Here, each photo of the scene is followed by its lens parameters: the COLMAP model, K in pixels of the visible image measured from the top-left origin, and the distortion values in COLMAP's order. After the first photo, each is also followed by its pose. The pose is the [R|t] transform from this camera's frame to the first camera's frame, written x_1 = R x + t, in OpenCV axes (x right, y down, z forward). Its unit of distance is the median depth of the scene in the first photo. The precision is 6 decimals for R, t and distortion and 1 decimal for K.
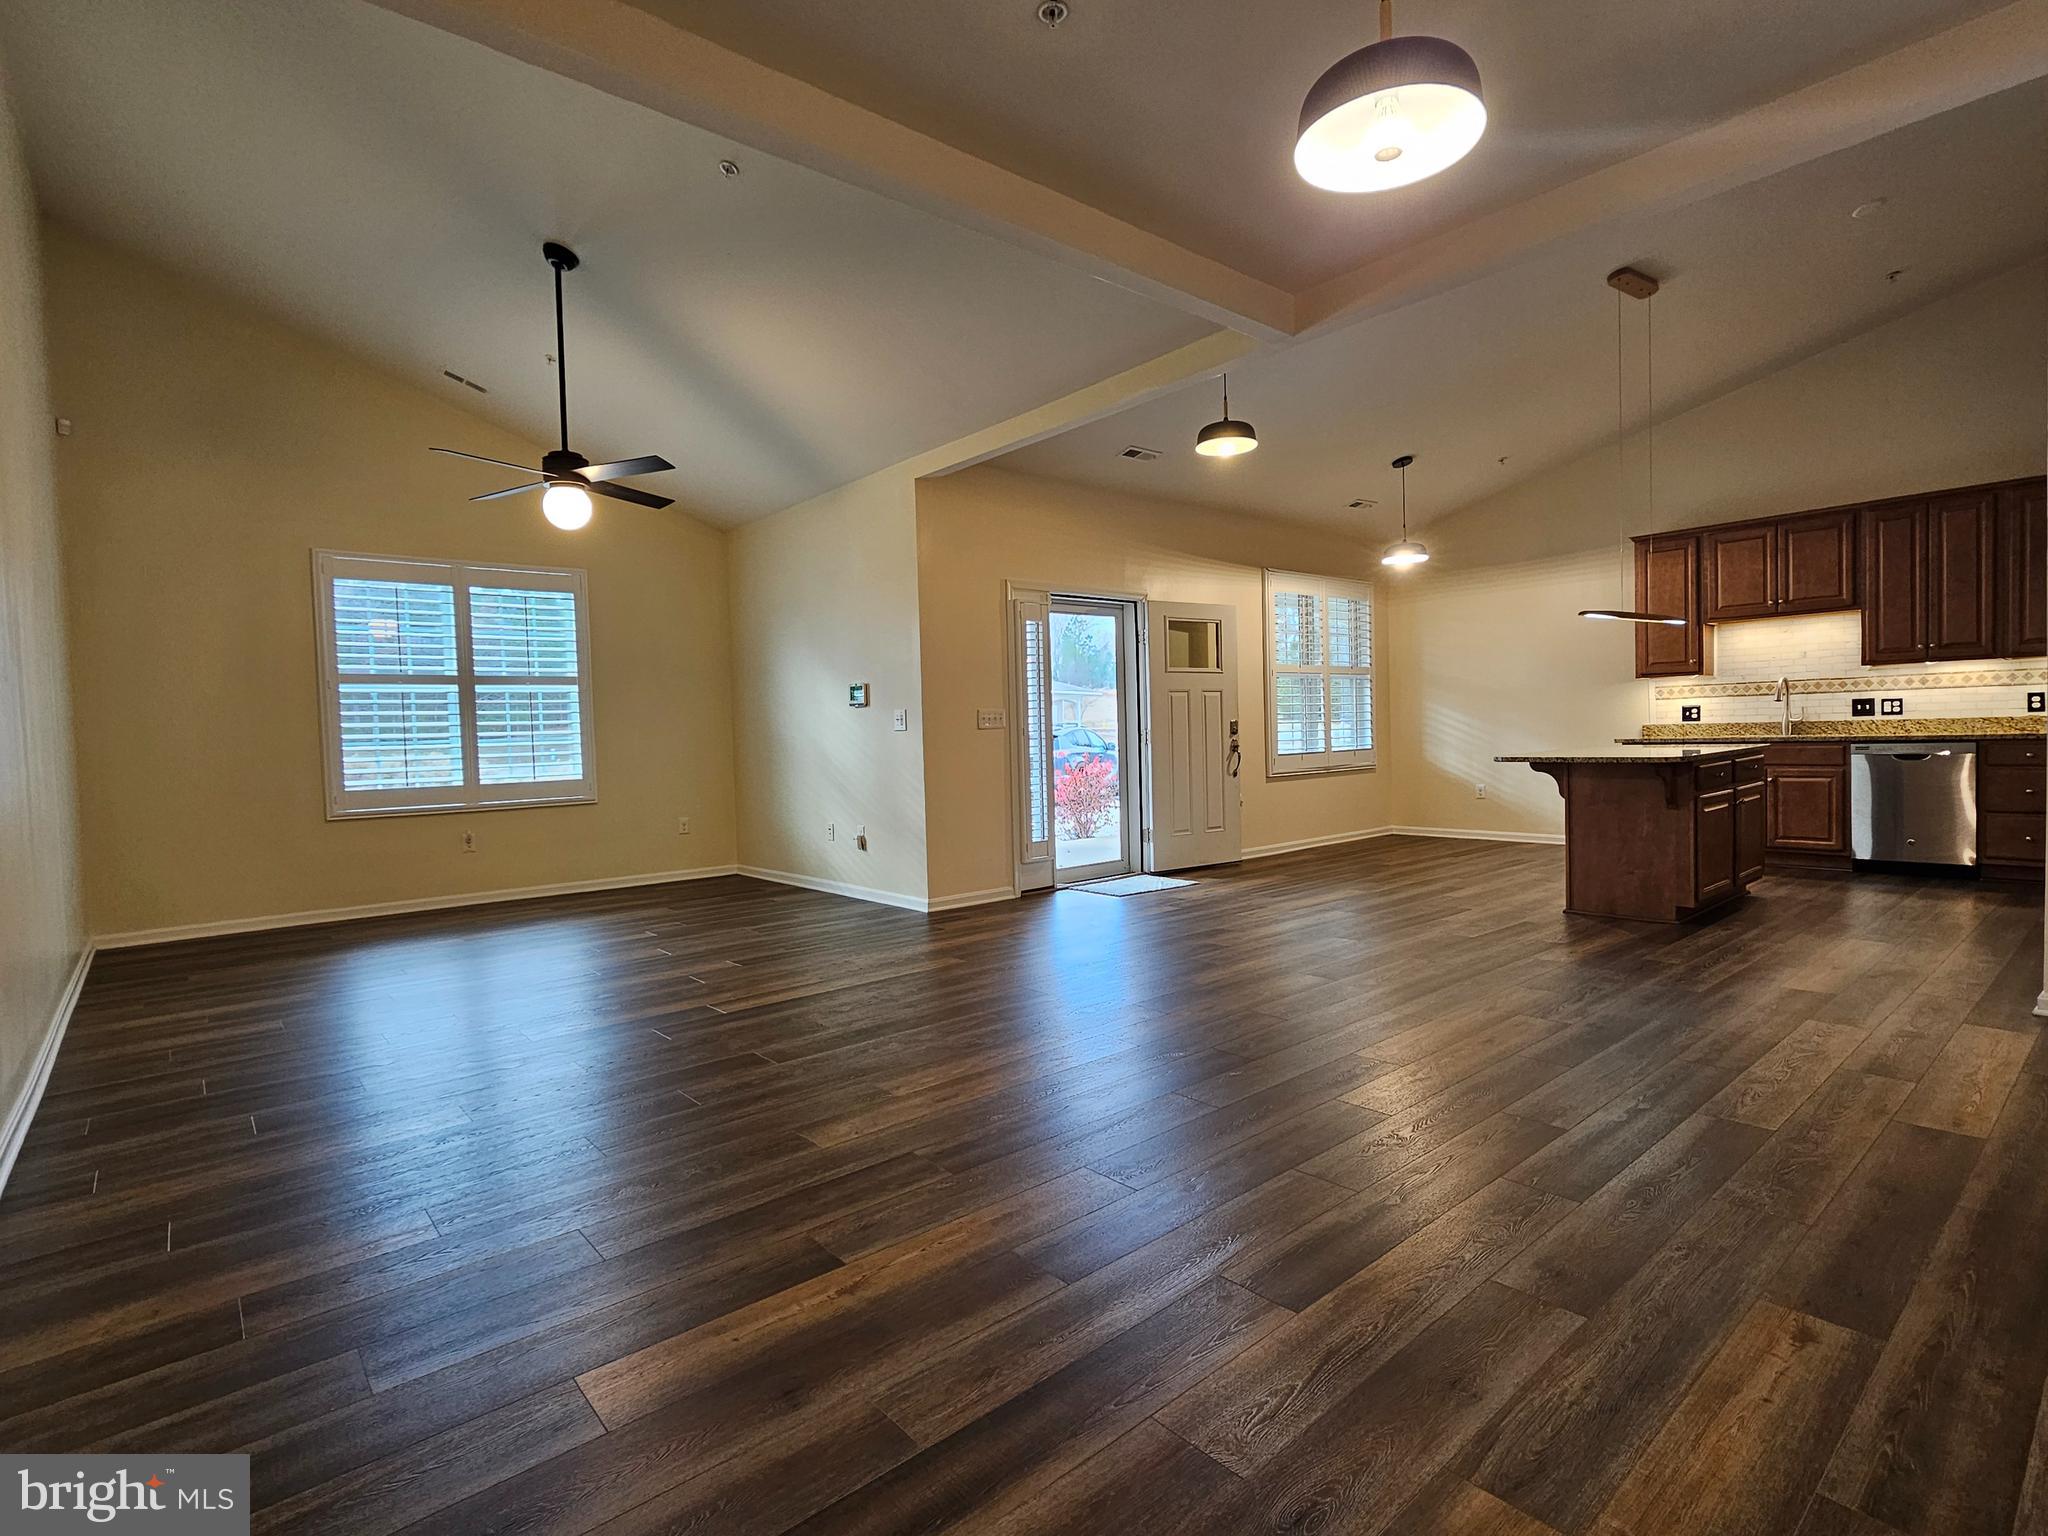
lens RADIAL K [[1002.1, 0, 1019.8], [0, 1002.1, 769.7], [0, 0, 1]] dist [-0.001893, 0.000431]
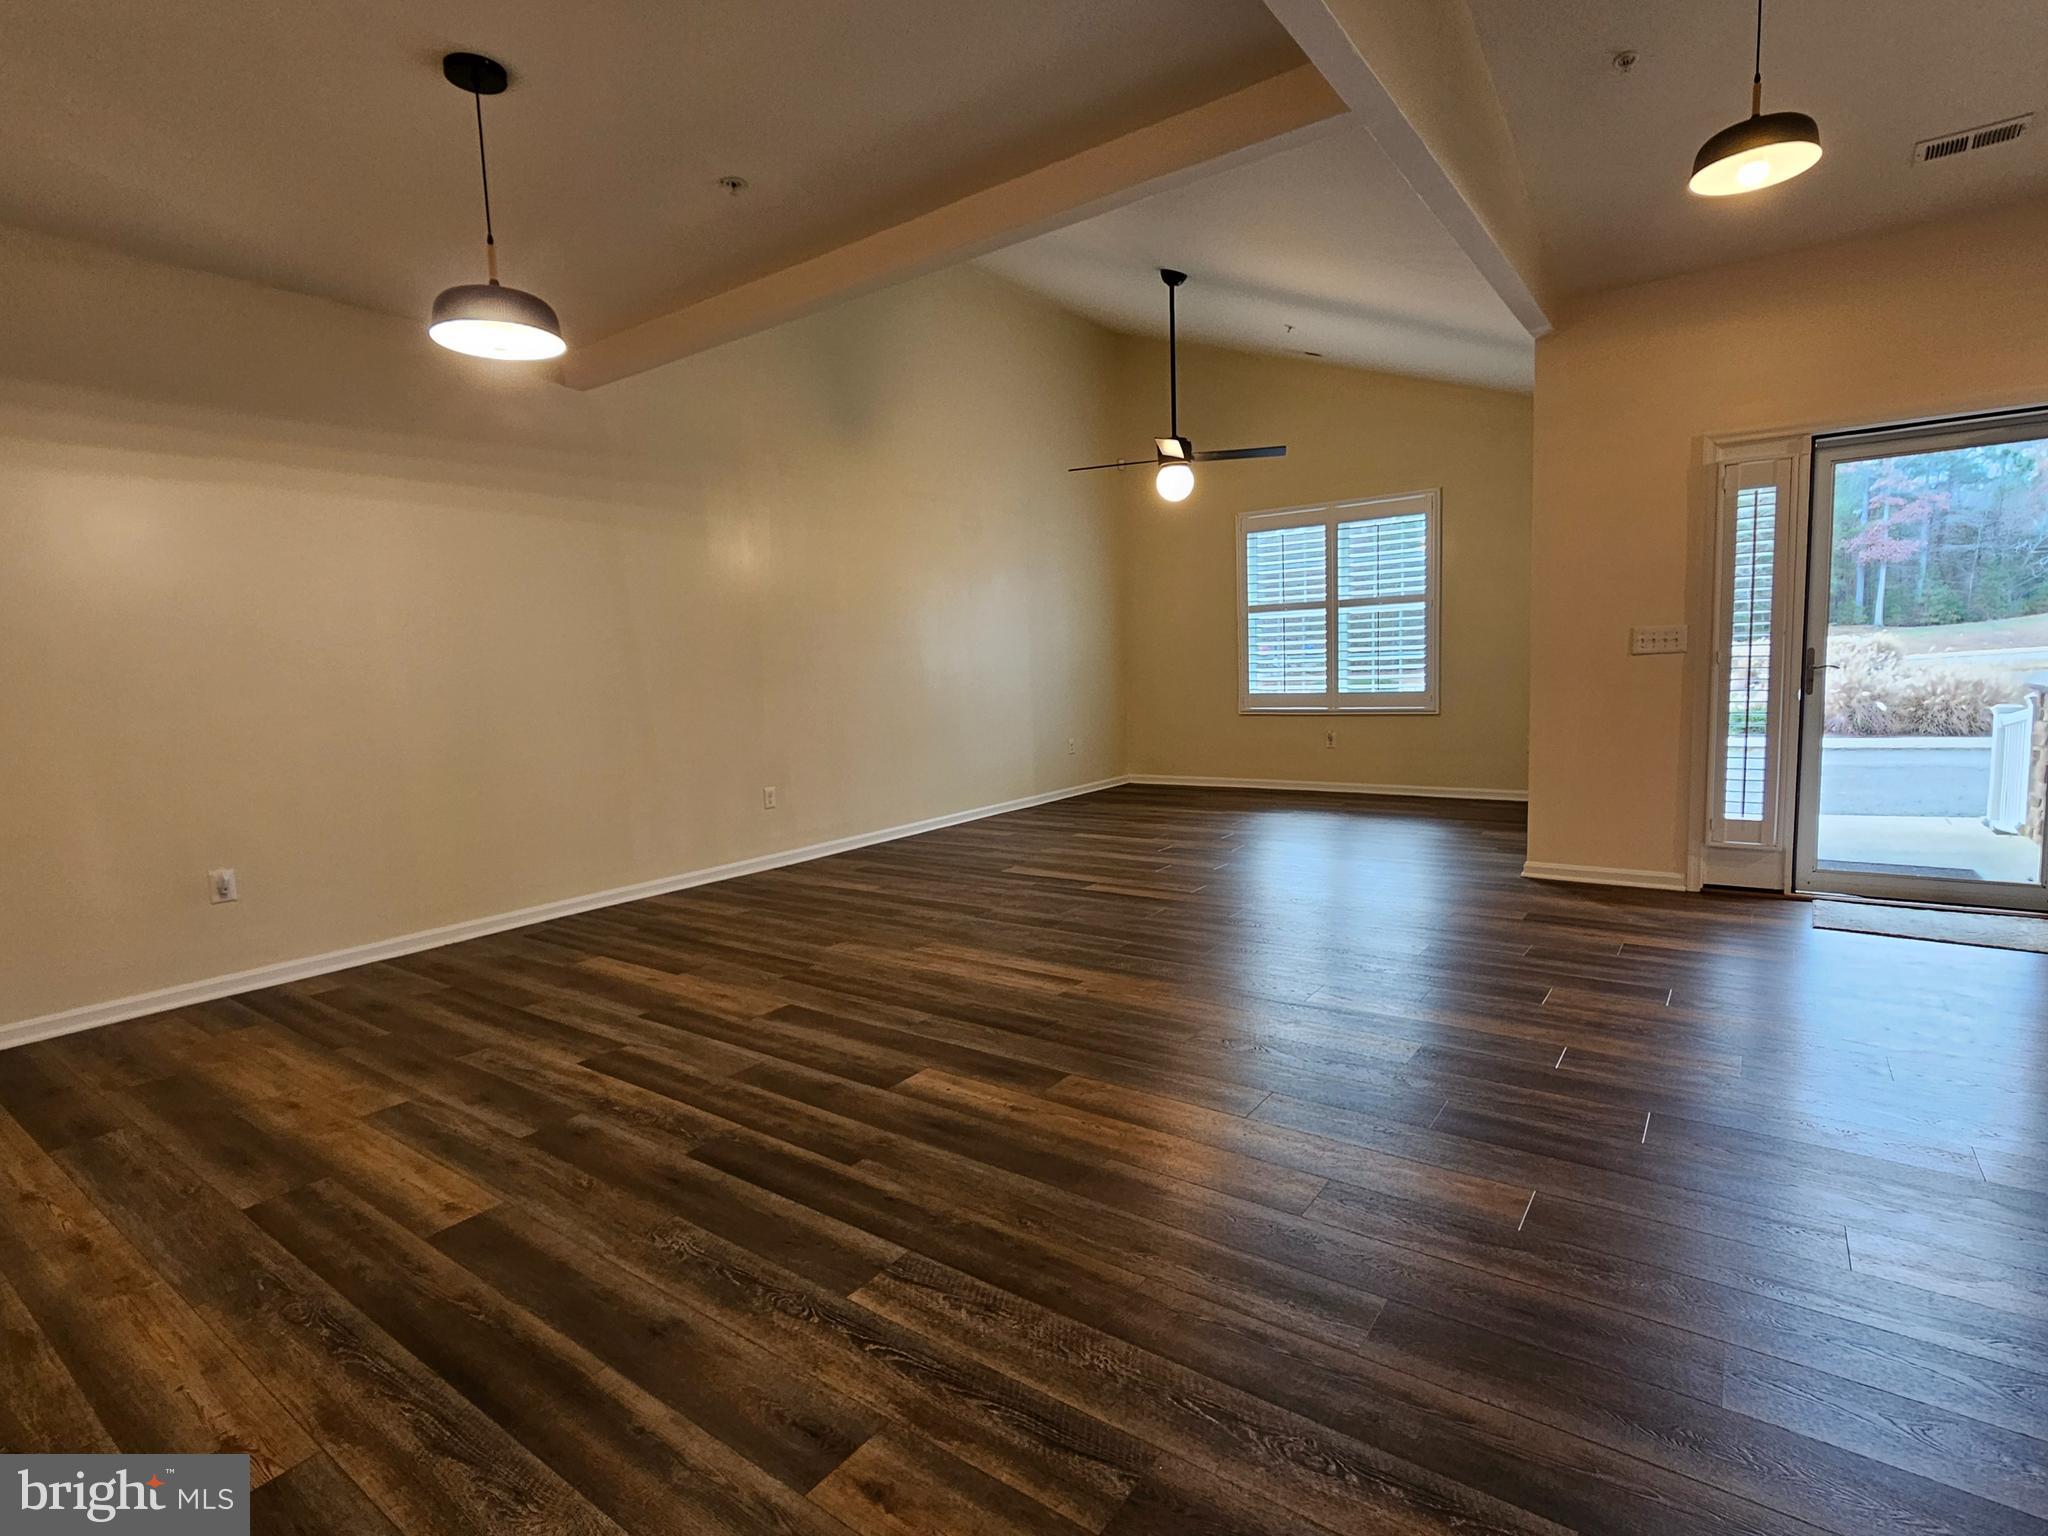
lens RADIAL K [[1002.1, 0, 1019.8], [0, 1002.1, 769.7], [0, 0, 1]] dist [-0.001893, 0.000431]
pose [[0.237380, 0.124648, -0.963387, 0.534969], [-0.003422, 0.991835, 0.127485, -0.045324], [0.971411, -0.026966, 0.235868, 0.353298]]
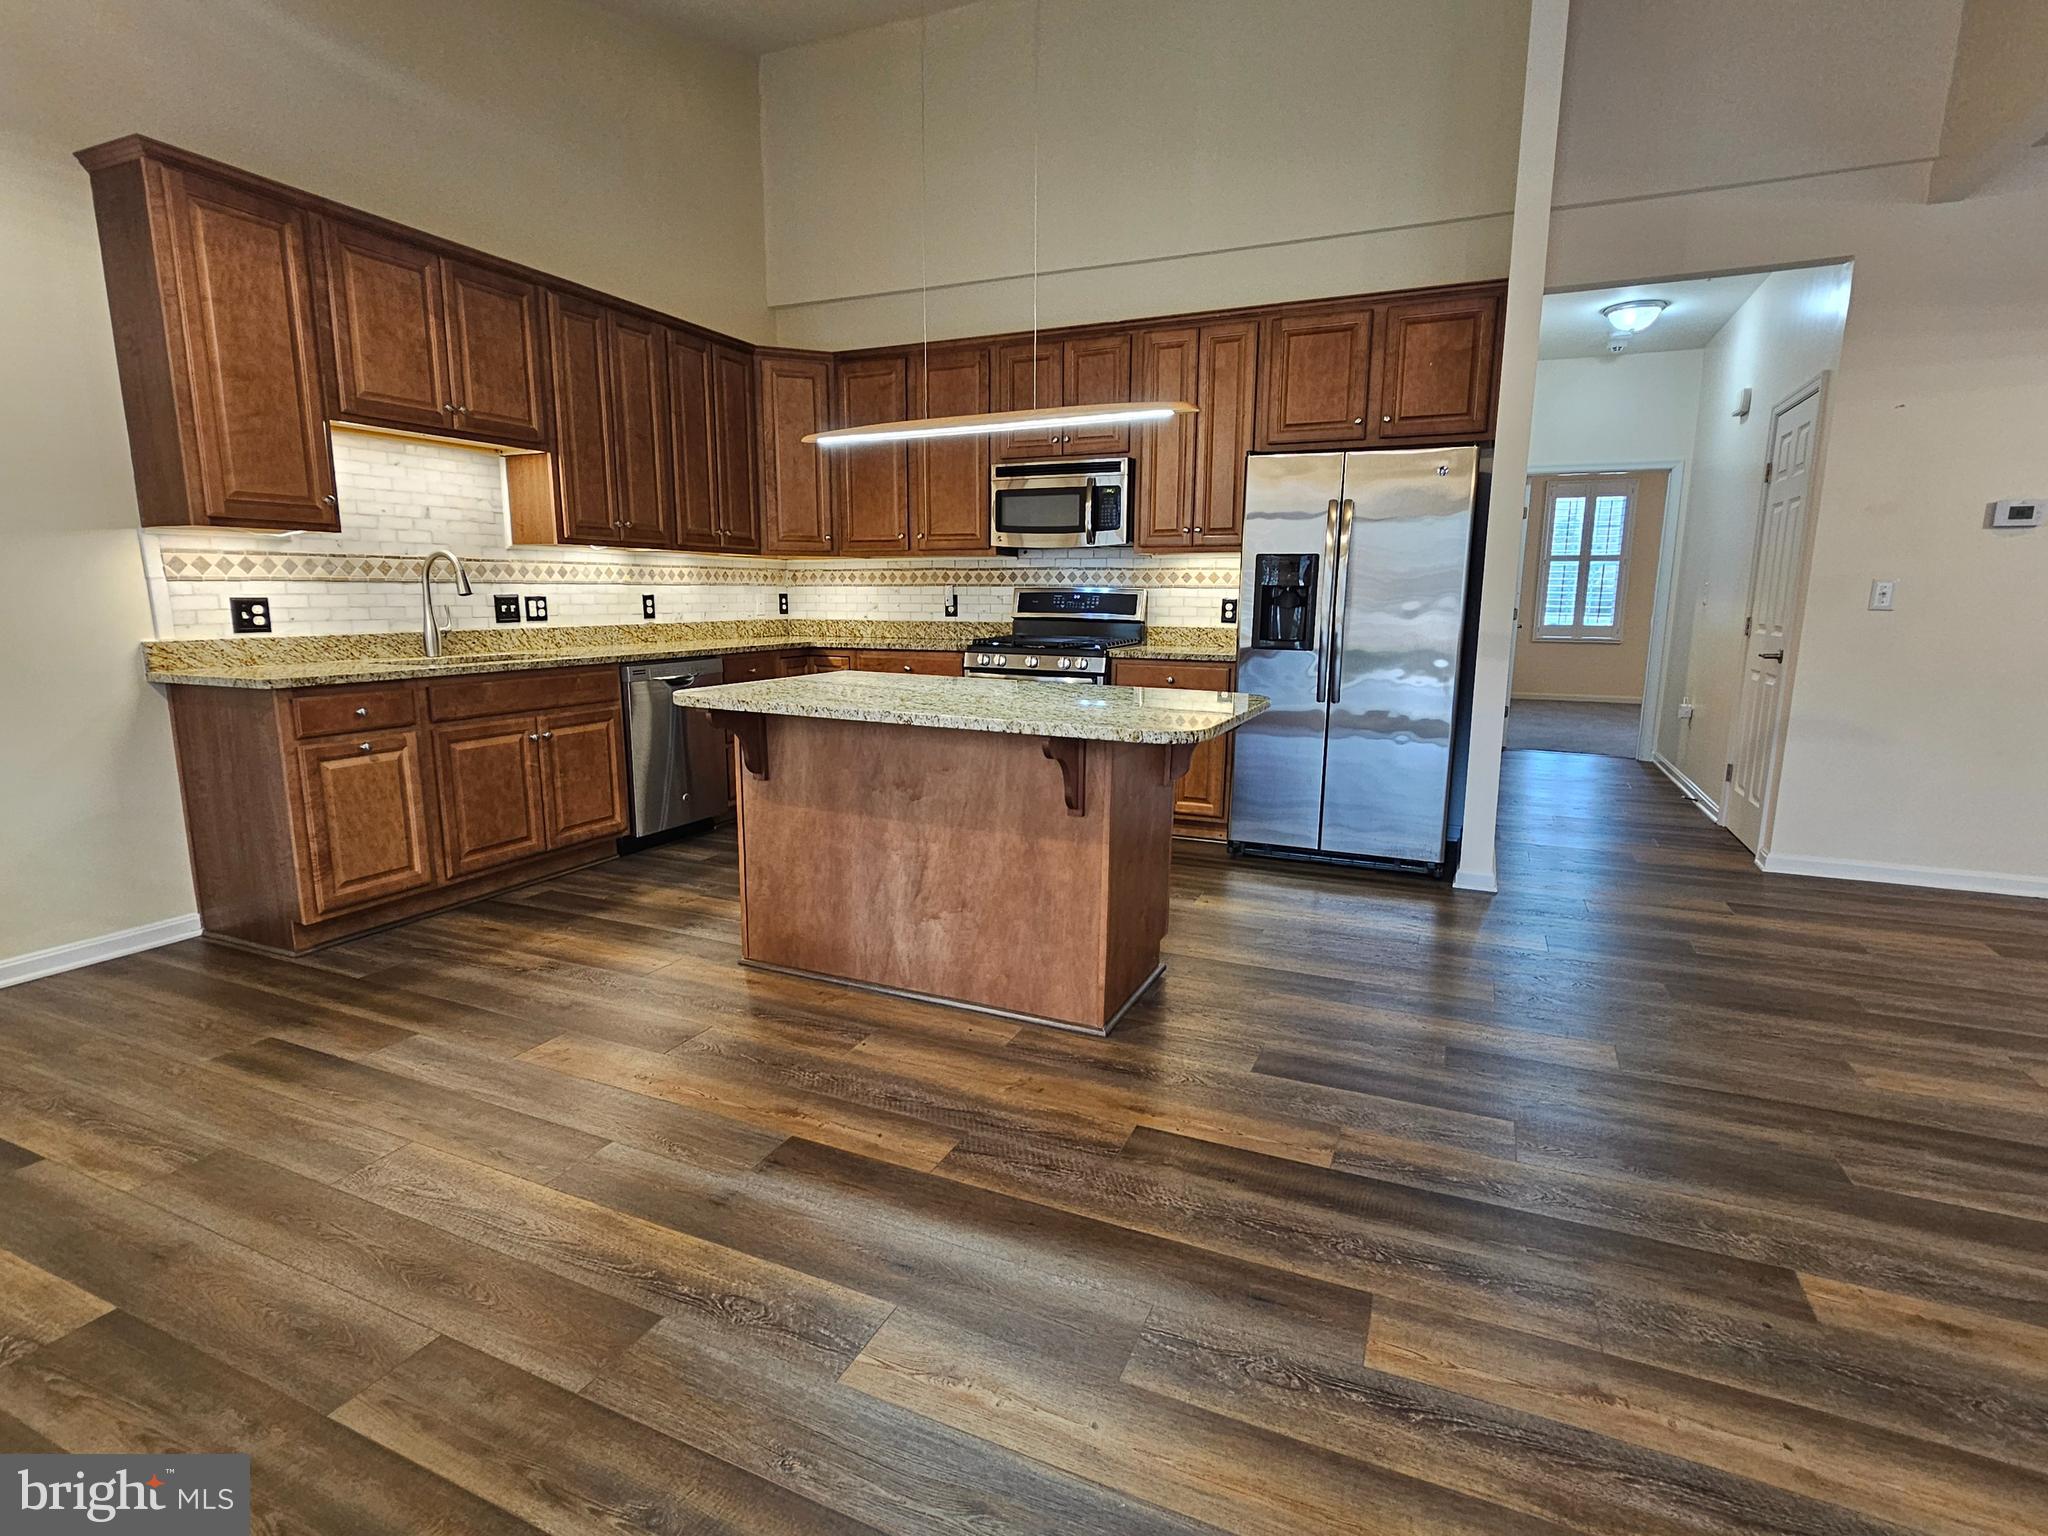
lens RADIAL K [[1009.5, 0, 1021.1], [0, 1009.5, 773.5], [0, 0, 1]] dist [-0.002618, -0.000740]
pose [[-0.431852, -0.132563, 0.892149, 0.114554], [0.041327, 0.985193, 0.166392, -0.052416], [-0.900997, 0.108727, -0.419980, 0.986886]]
